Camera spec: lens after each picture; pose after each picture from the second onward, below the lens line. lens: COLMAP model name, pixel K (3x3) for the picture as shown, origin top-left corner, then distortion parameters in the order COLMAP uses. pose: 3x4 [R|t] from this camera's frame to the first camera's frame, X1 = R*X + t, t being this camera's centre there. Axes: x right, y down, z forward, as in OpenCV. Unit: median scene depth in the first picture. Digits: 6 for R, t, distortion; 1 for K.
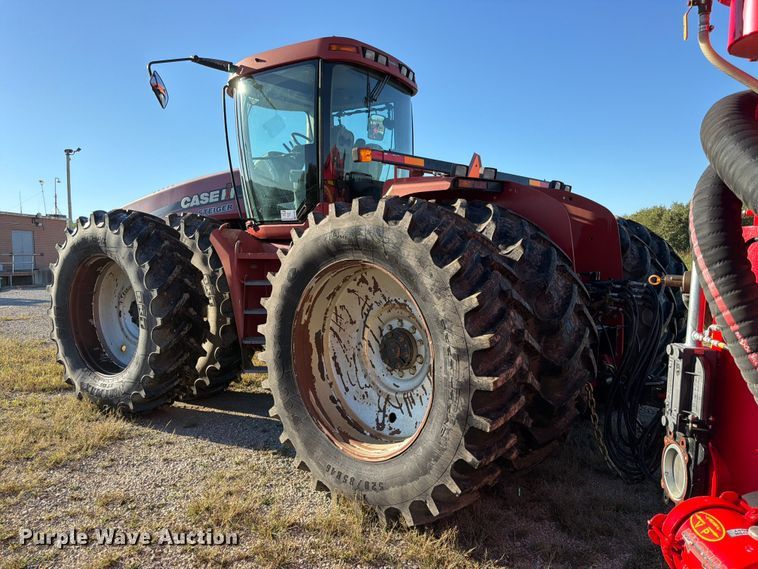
lens RADIAL K [[516.7, 0, 379.0], [0, 516.7, 284.5], [0, 0, 1]] dist [0.072659, -0.117569]
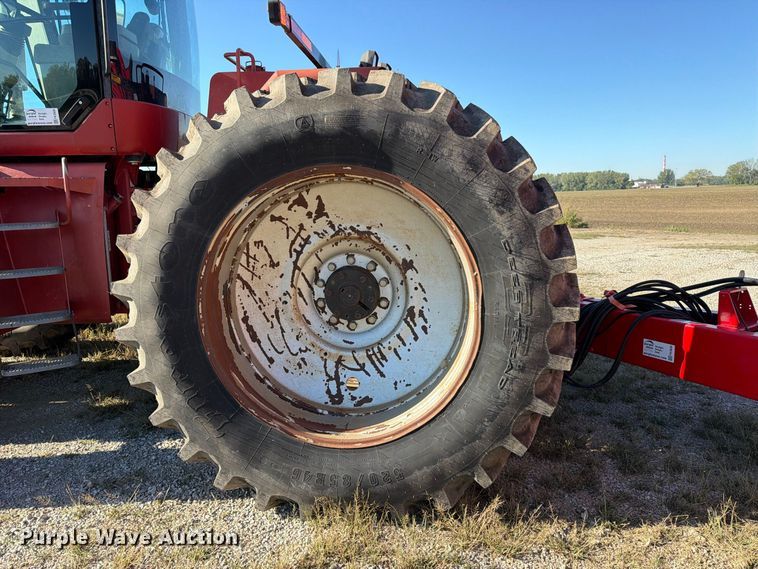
lens RADIAL K [[516.7, 0, 379.0], [0, 516.7, 284.5], [0, 0, 1]] dist [0.072659, -0.117569]
pose [[0.798301, -0.097703, 0.594280, -0.367114], [0.040454, 0.993224, 0.108949, 0.030421], [-0.600898, -0.062933, 0.796844, 0.370682]]
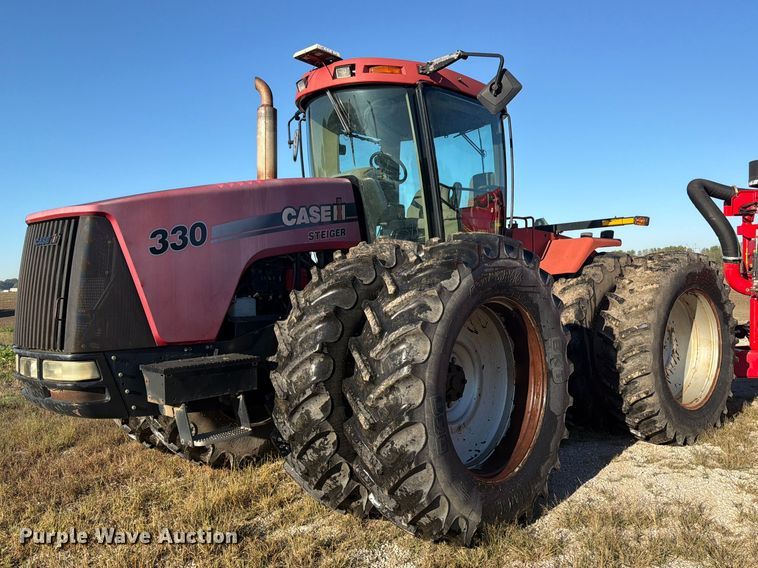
lens RADIAL K [[628.2, 0, 379.0], [0, 628.2, 284.0], [0, 0, 1]] dist [0.061055, 0.000138]
pose [[0.169404, 0.003873, 0.985539, -1.993891], [0.095167, 0.995255, -0.020269, -0.104192], [-0.980941, 0.097224, 0.168232, 1.468830]]
